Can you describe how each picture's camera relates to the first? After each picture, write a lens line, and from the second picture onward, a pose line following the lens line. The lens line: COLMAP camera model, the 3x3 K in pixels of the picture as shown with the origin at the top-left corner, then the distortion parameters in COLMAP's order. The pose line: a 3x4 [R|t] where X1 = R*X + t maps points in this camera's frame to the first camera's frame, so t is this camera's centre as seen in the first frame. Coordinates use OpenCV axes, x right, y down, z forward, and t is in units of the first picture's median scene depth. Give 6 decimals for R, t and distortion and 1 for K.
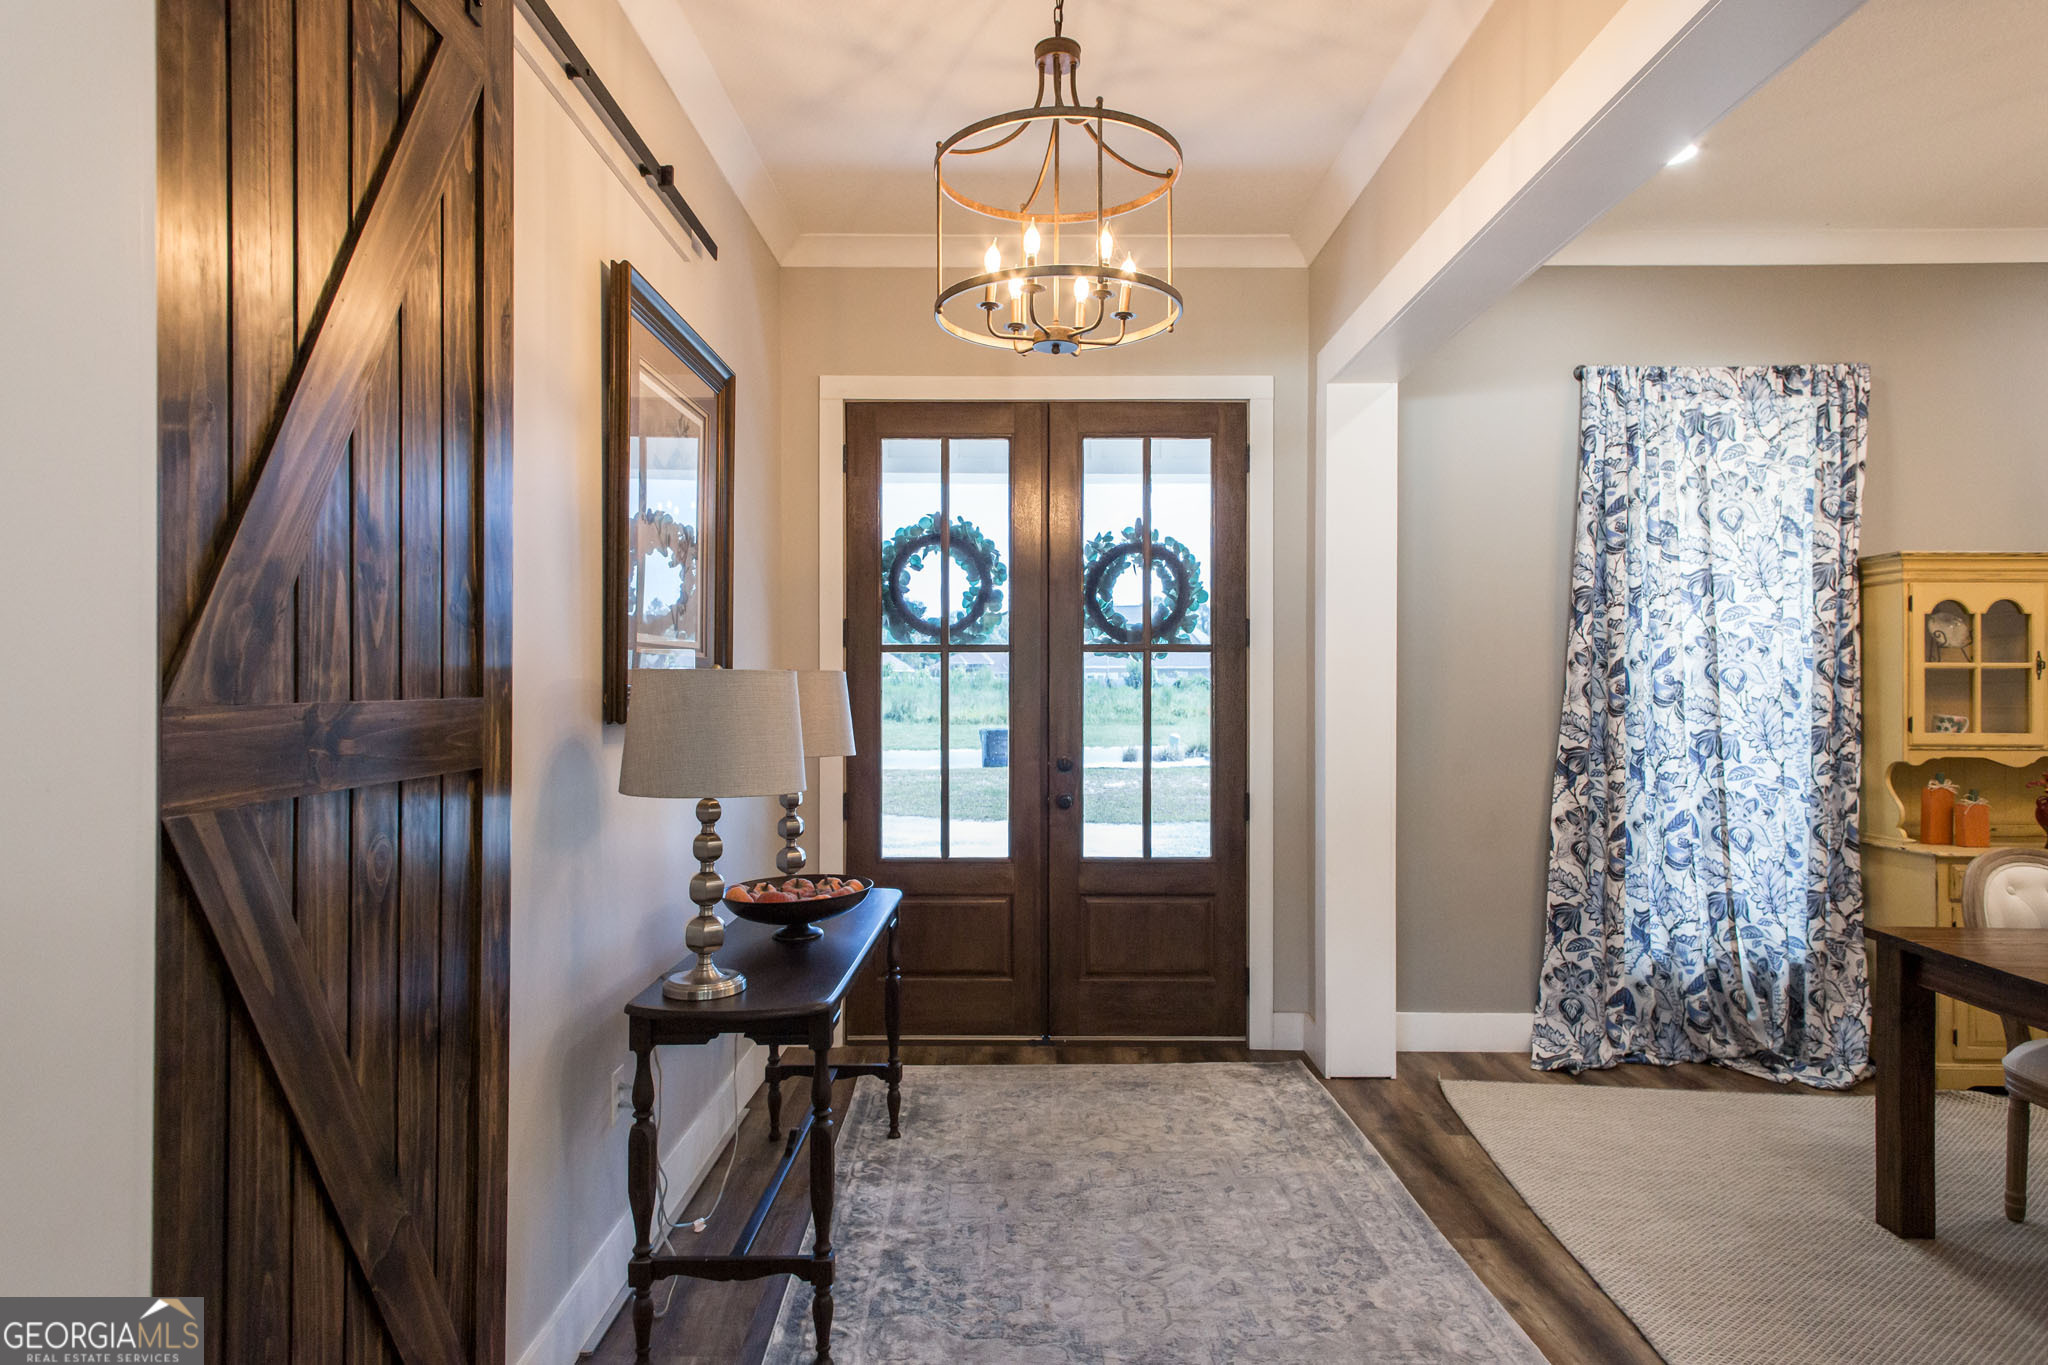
lens RADIAL K [[1186.3, 0, 1011.9], [0, 1186.3, 686.1], [0, 0, 1]] dist [0.027708, -0.005850]
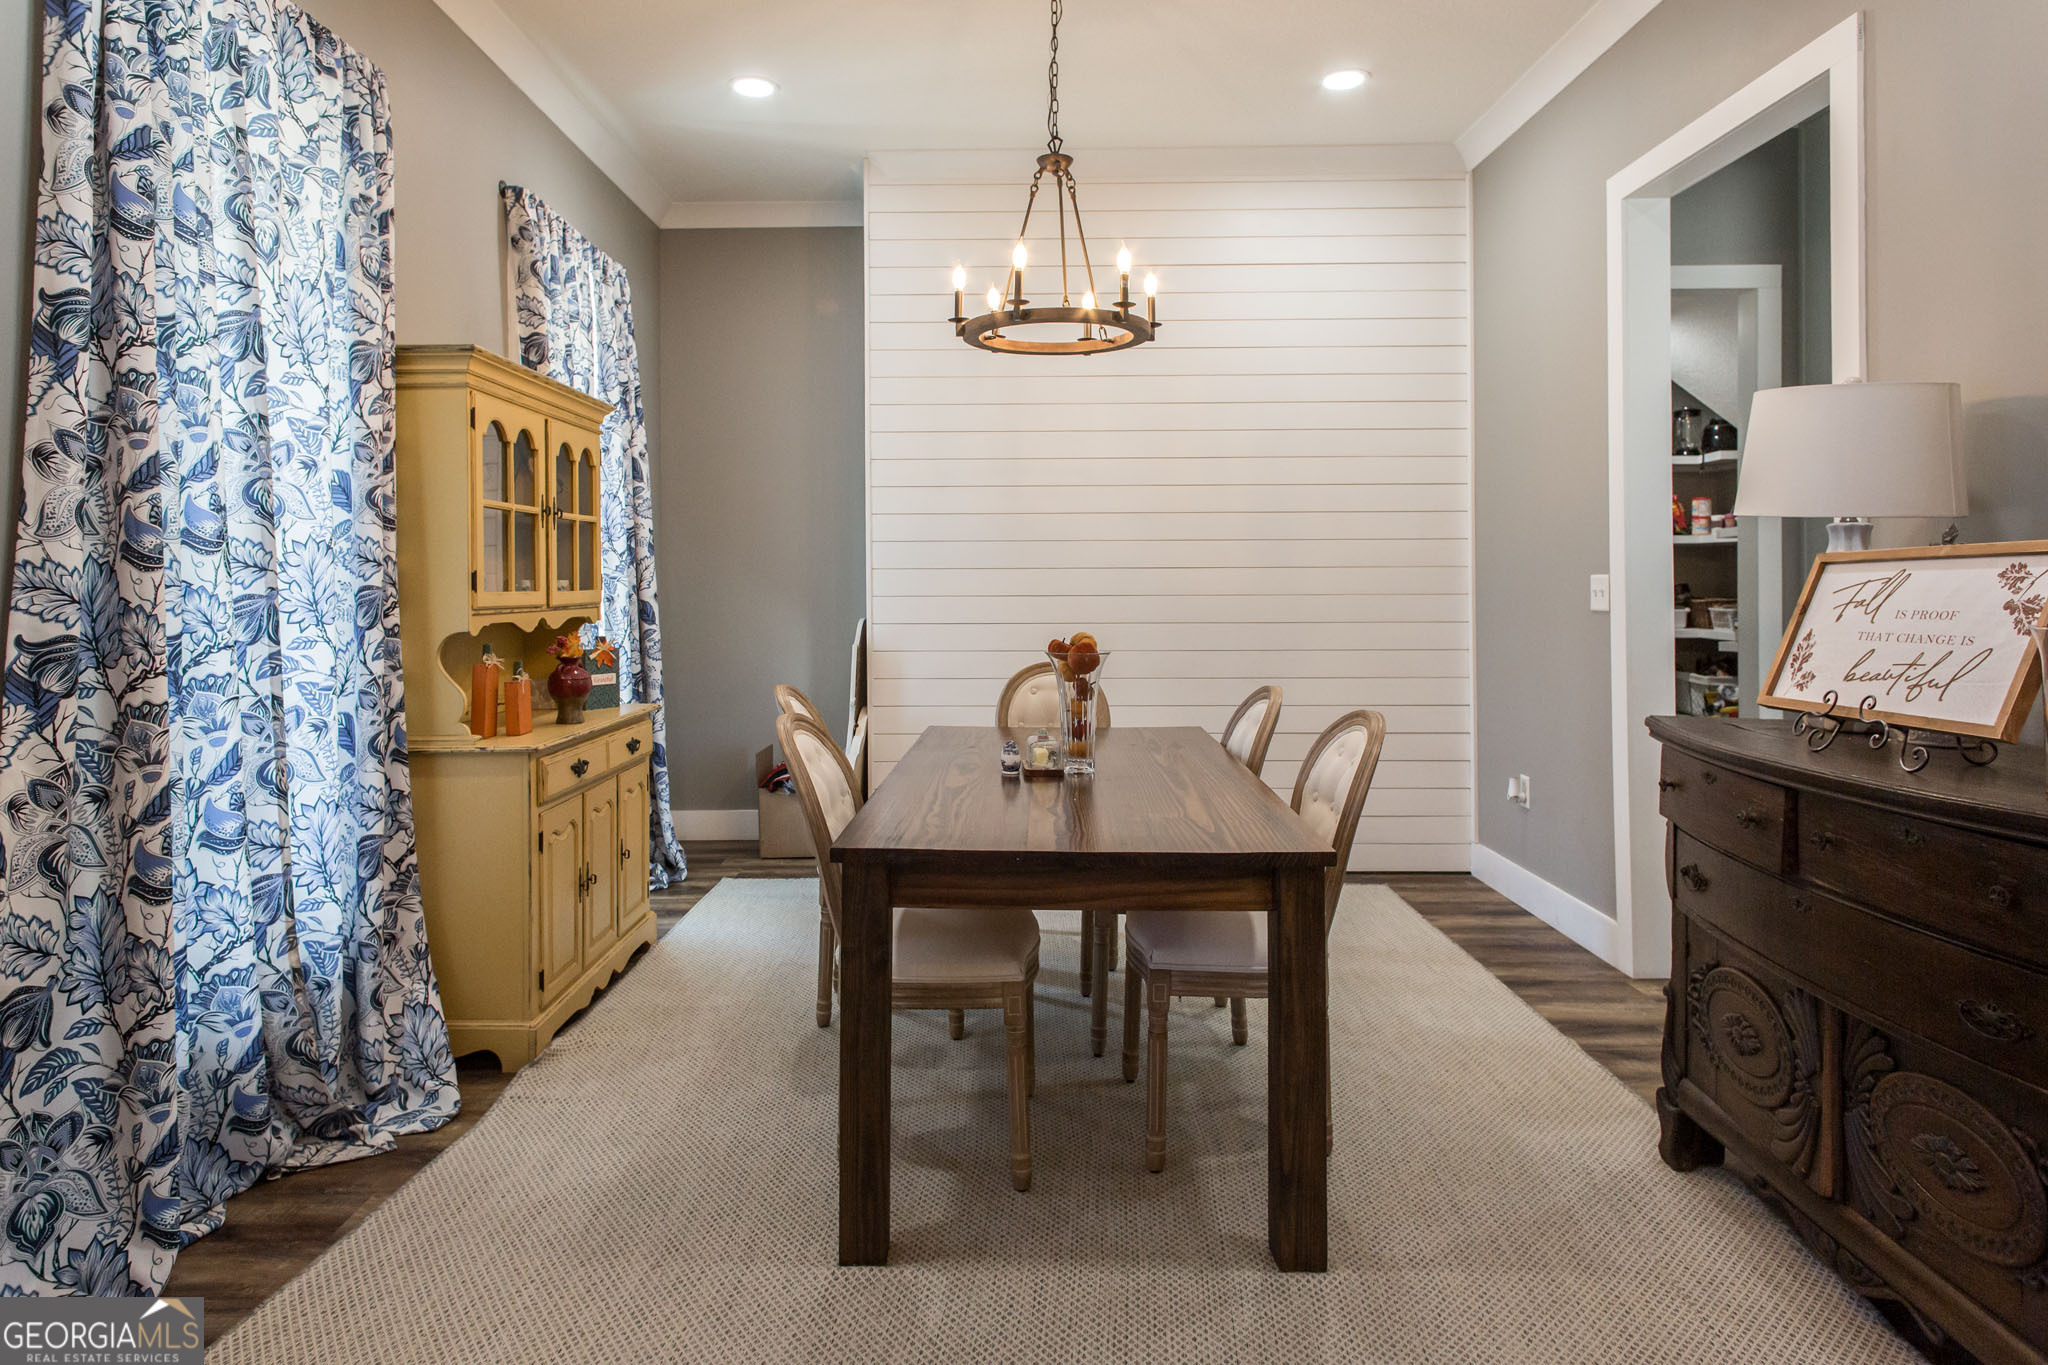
lens RADIAL K [[1175.6, 0, 1020.5], [0, 1175.6, 573.8], [0, 0, 1]] dist [0.007904, 0.001198]
pose [[0.003232, 0.002858, 0.999991, 0.020771], [0.004805, 0.999984, -0.002874, 0.029950], [-0.999983, 0.004814, 0.003219, 0.634915]]
